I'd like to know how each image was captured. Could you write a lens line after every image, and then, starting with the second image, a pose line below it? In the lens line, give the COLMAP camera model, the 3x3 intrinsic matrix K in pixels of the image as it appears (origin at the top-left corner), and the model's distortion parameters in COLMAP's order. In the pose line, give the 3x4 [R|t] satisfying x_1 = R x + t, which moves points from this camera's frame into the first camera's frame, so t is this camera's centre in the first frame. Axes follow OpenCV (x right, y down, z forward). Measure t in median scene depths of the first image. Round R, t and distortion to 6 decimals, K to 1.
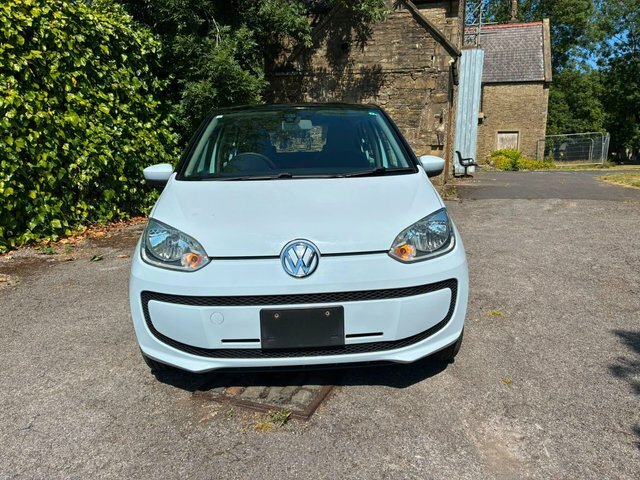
lens RADIAL K [[492.7, 0, 319.2], [0, 492.7, 235.0], [0, 0, 1]] dist [0.044550, -0.054260]
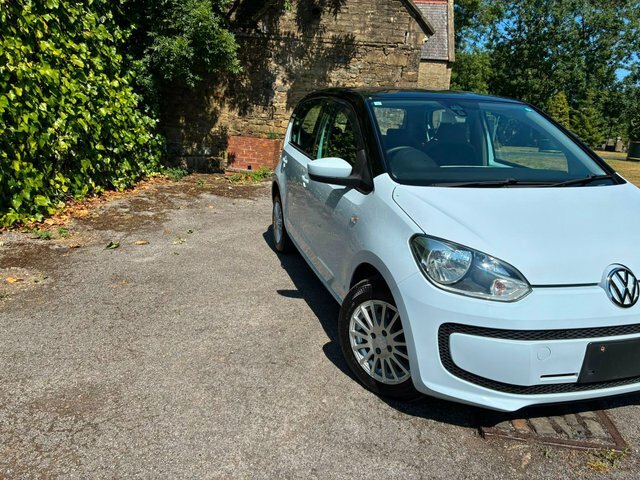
lens RADIAL K [[492.1, 0, 310.5], [0, 492.1, 243.7], [0, 0, 1]] dist [0.067434, -0.096072]
pose [[0.974261, 0.004382, 0.225379, -0.227693], [-0.023898, 0.996185, 0.083936, -0.026705], [-0.224151, -0.087162, 0.970649, 0.064014]]
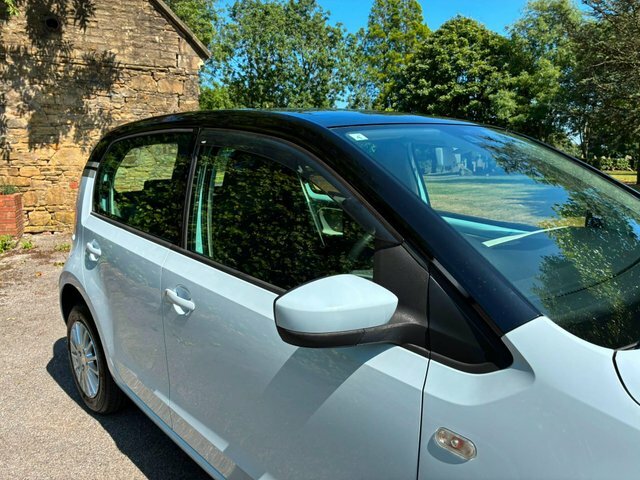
lens RADIAL K [[495.1, 0, 314.6], [0, 495.1, 236.1], [0, 0, 1]] dist [0.011710, 0.002240]
pose [[0.745461, -0.102366, 0.658641, -0.226314], [0.111363, 0.993375, 0.028348, -0.075353], [-0.657180, 0.052216, 0.751923, 0.314362]]
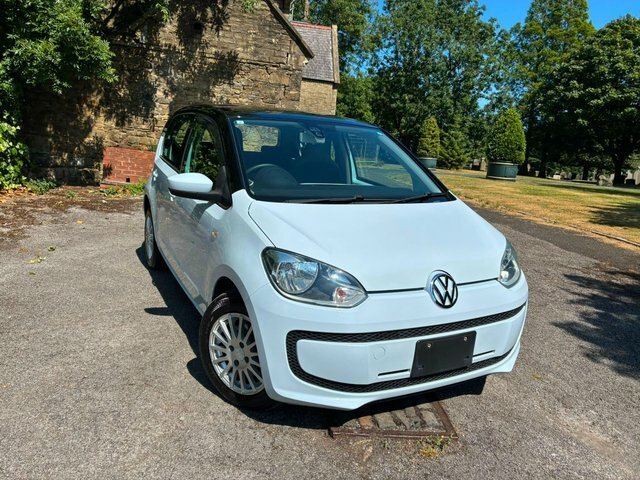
lens RADIAL K [[492.6, 0, 324.7], [0, 492.6, 235.1], [0, 0, 1]] dist [0.045621, -0.057669]
pose [[0.894159, 0.002032, 0.447744, -0.207496], [-0.019276, 0.999237, 0.033959, -0.028117], [-0.447334, -0.038995, 0.893517, 0.045771]]
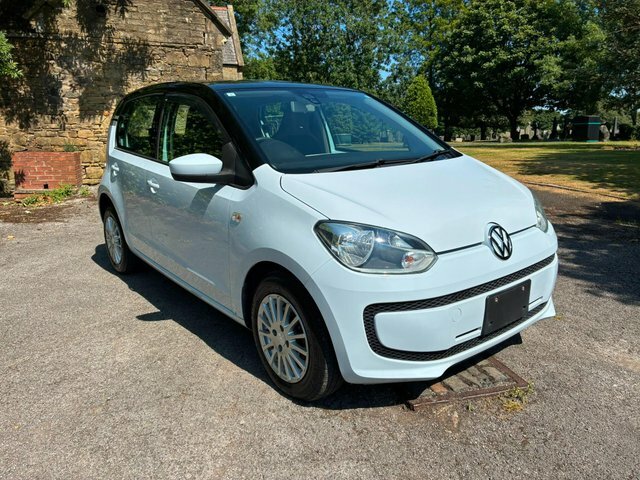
lens RADIAL K [[493.1, 0, 322.5], [0, 493.1, 238.5], [0, 0, 1]] dist [0.042623, -0.053602]
pose [[0.801549, -0.131736, 0.583236, -0.261452], [0.104722, 0.991280, 0.079980, -0.022037], [-0.588687, -0.003030, 0.808355, 0.105136]]
